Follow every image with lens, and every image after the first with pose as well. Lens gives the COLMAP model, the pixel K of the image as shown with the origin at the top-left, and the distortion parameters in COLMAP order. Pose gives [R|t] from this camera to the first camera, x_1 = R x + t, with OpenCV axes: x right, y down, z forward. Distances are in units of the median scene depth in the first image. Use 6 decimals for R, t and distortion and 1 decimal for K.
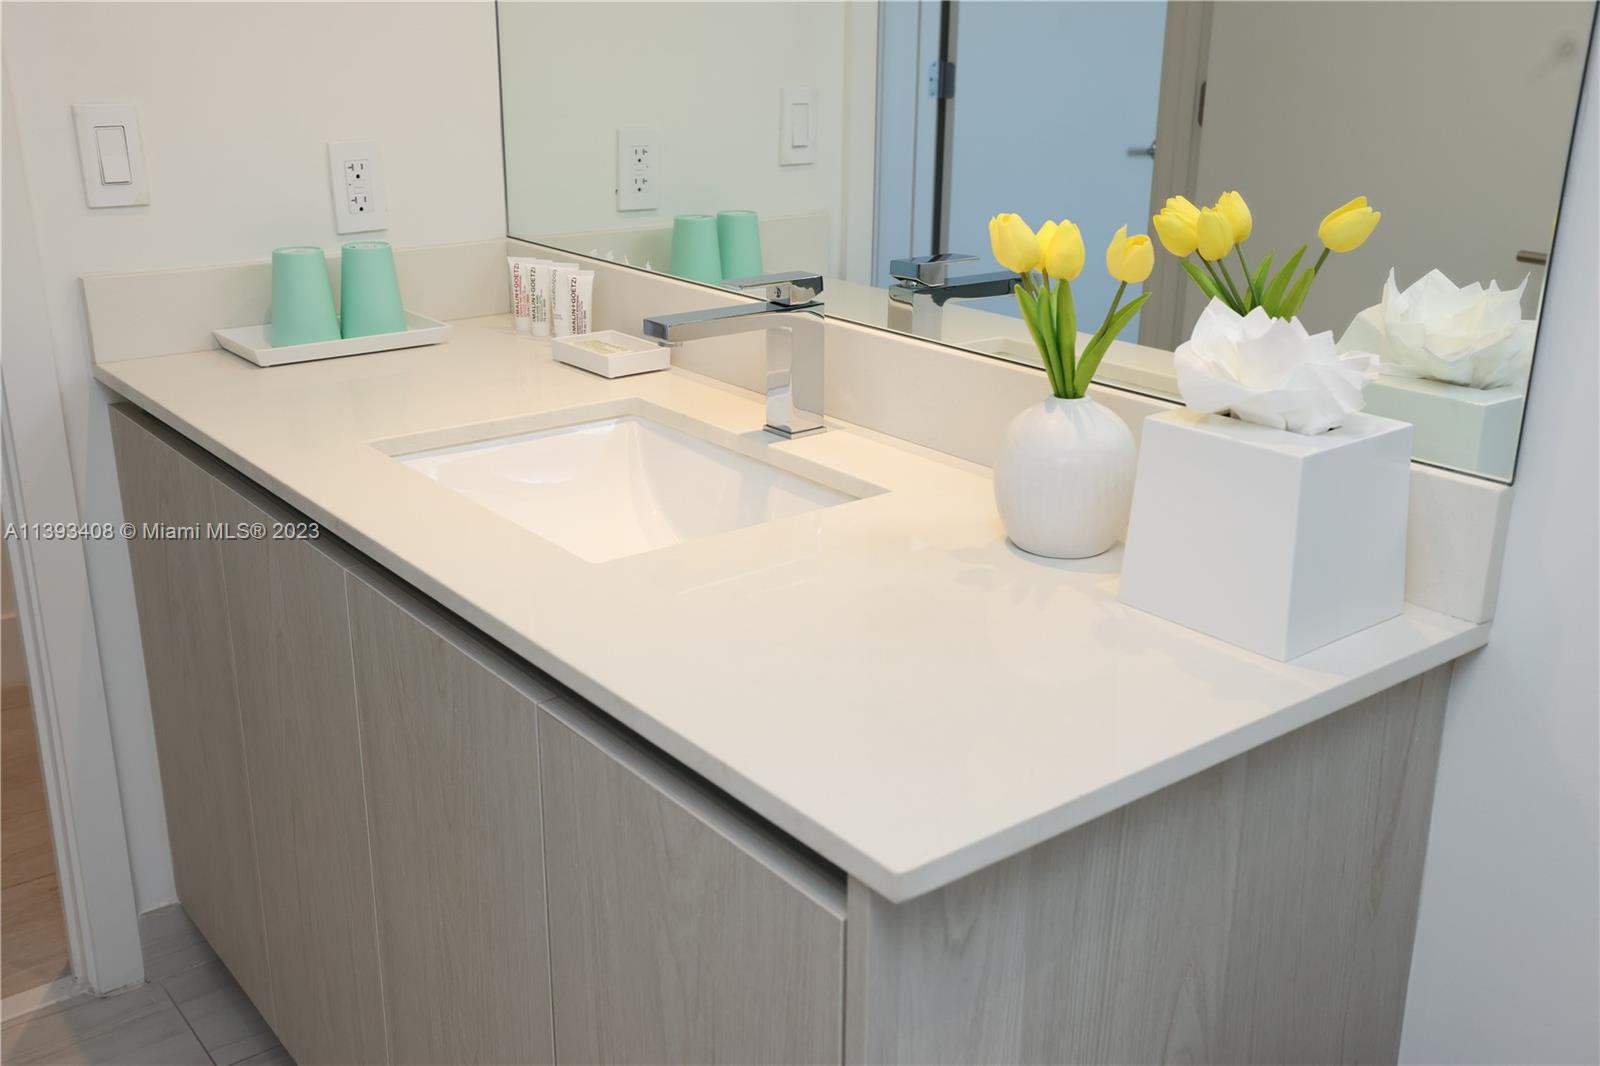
lens RADIAL K [[1579.3, 0, 800.0], [0, 1579.3, 533.0], [0, 0, 1]] dist [-0.006207, 0.198535]
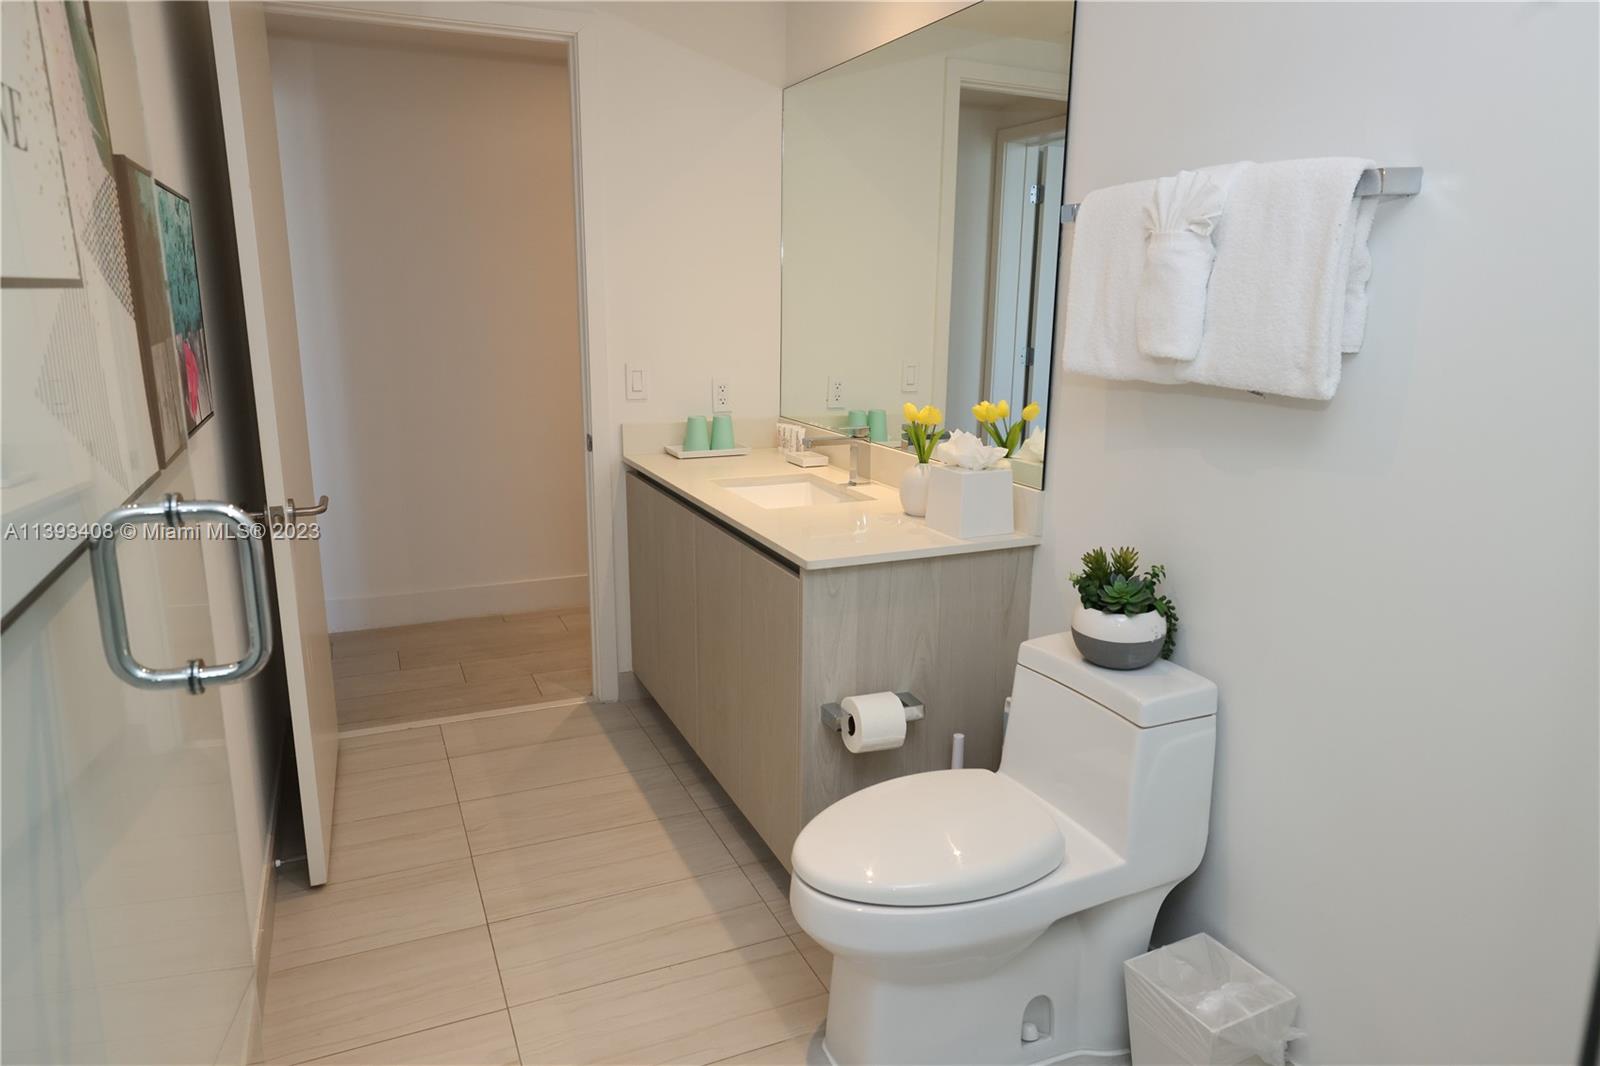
lens RADIAL K [[1016.4, 0, 800.0], [0, 1016.4, 533.0], [0, 0, 1]] dist [-0.000076, -0.000015]
pose [[0.970487, 0.057623, -0.234168, 0.256539], [-0.080871, 0.992570, -0.090914, 0.153071], [0.227189, 0.107168, 0.967936, -0.579559]]
